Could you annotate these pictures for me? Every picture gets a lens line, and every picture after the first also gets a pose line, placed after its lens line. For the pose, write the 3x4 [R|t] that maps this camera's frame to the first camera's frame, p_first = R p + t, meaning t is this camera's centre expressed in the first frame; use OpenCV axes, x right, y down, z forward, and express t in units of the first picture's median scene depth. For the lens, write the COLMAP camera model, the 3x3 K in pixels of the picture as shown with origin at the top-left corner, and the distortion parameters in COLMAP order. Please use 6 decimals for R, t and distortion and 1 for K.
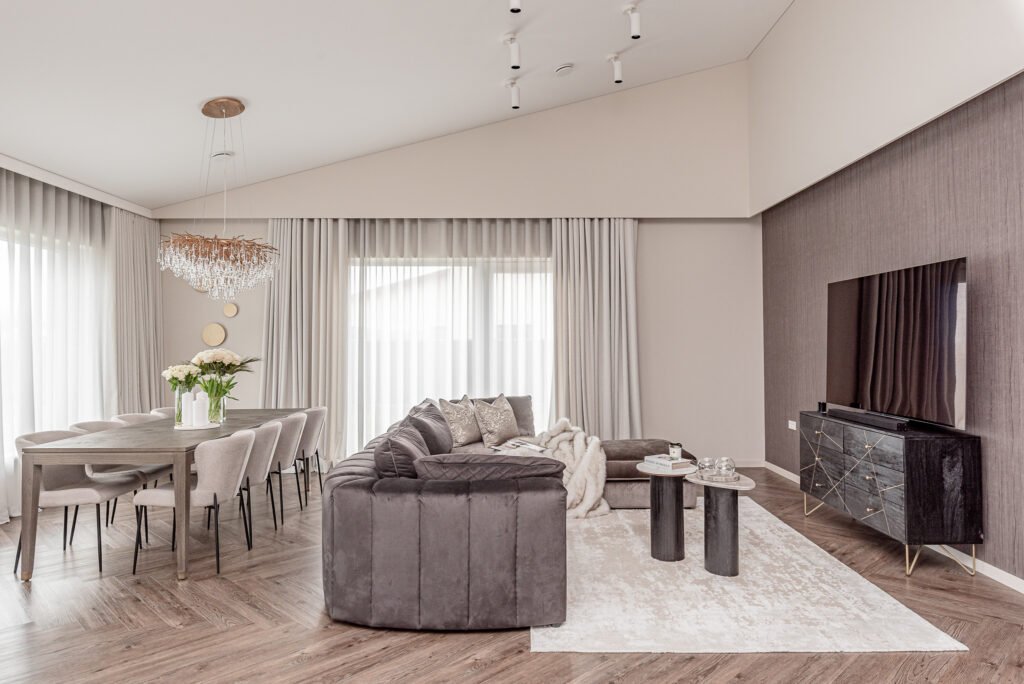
lens RADIAL K [[669.5, 0, 513.8], [0, 669.5, 326.1], [0, 0, 1]] dist [0.000880, -0.000561]
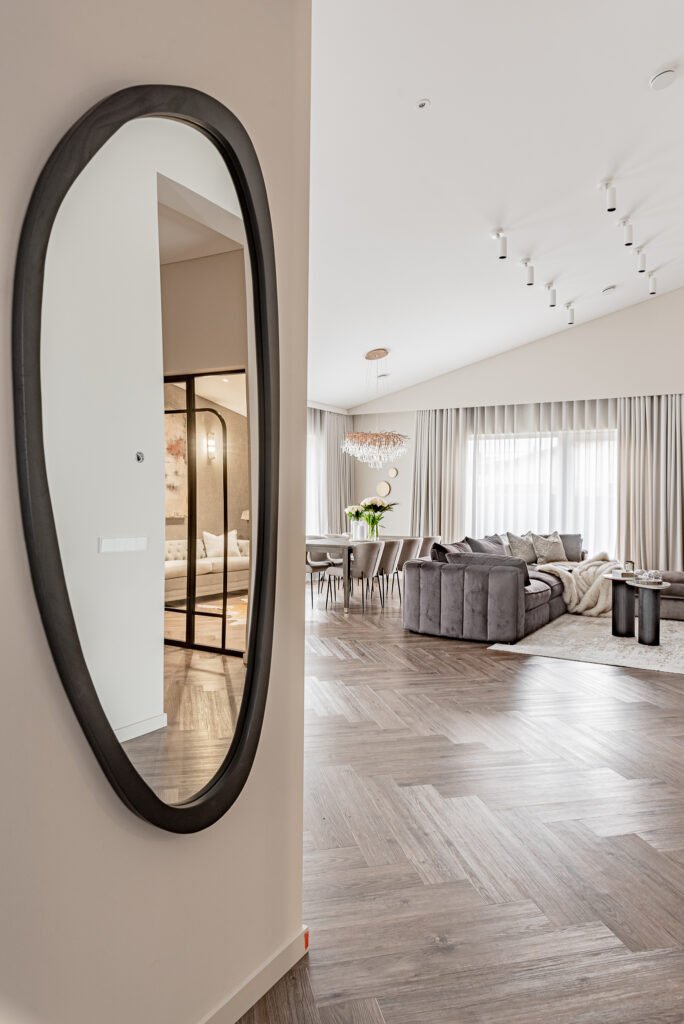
lens RADIAL K [[705.9, 0, 343.8], [0, 705.9, 495.7], [0, 0, 1]] dist [-0.002252, 0.000431]
pose [[0.847127, 0.008786, -0.531318, 0.336752], [-0.001612, 0.999901, 0.013964, 0.005220], [0.531388, -0.010973, 0.847058, -0.420379]]
